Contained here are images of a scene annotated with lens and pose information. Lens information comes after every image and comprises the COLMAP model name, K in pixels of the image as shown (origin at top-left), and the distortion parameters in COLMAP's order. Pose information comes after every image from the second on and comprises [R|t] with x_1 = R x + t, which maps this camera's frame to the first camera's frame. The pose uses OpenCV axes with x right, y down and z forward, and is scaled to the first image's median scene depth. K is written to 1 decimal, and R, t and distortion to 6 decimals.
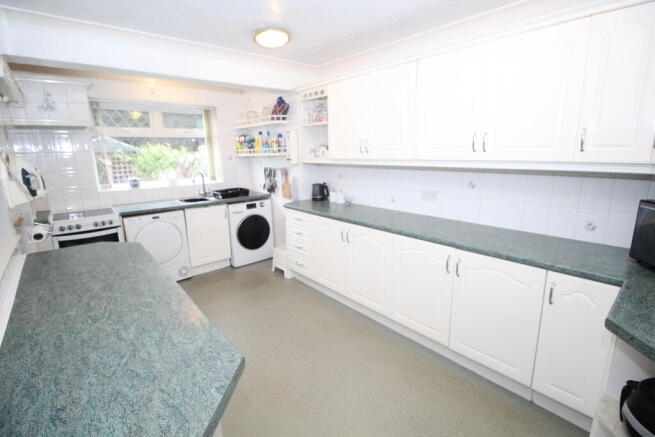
lens RADIAL K [[305.1, 0, 327.0], [0, 305.1, 216.6], [0, 0, 1]] dist [-0.013109, -0.005176]
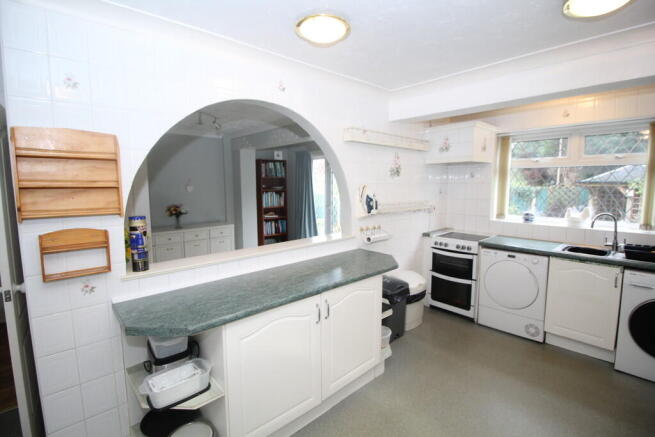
lens RADIAL K [[305.1, 0, 323.3], [0, 305.1, 217.2], [0, 0, 1]] dist [-0.013109, -0.005176]
pose [[0.012398, 0.124505, -0.992141, 0.287654], [-0.205935, 0.971265, 0.119312, -0.095848], [0.978487, 0.202838, 0.037682, 0.372059]]
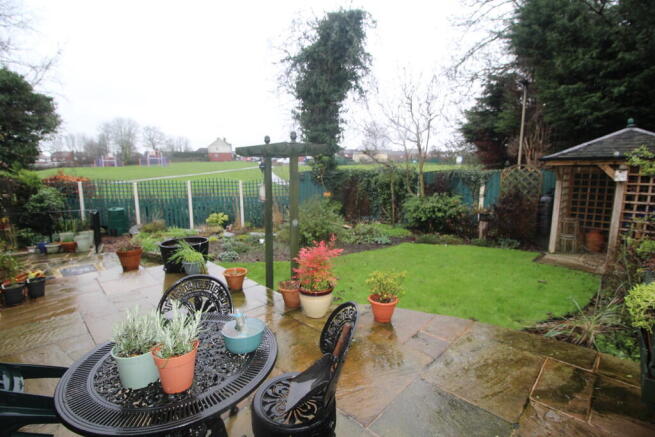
lens RADIAL K [[305.1, 0, 328.9], [0, 305.1, 218.2], [0, 0, 1]] dist [-0.013109, -0.005176]
pose [[0.086231, 0.161467, -0.983104, -0.708246], [-0.207550, 0.968040, 0.140788, -0.211675], [0.974416, 0.191903, 0.116988, 1.286480]]
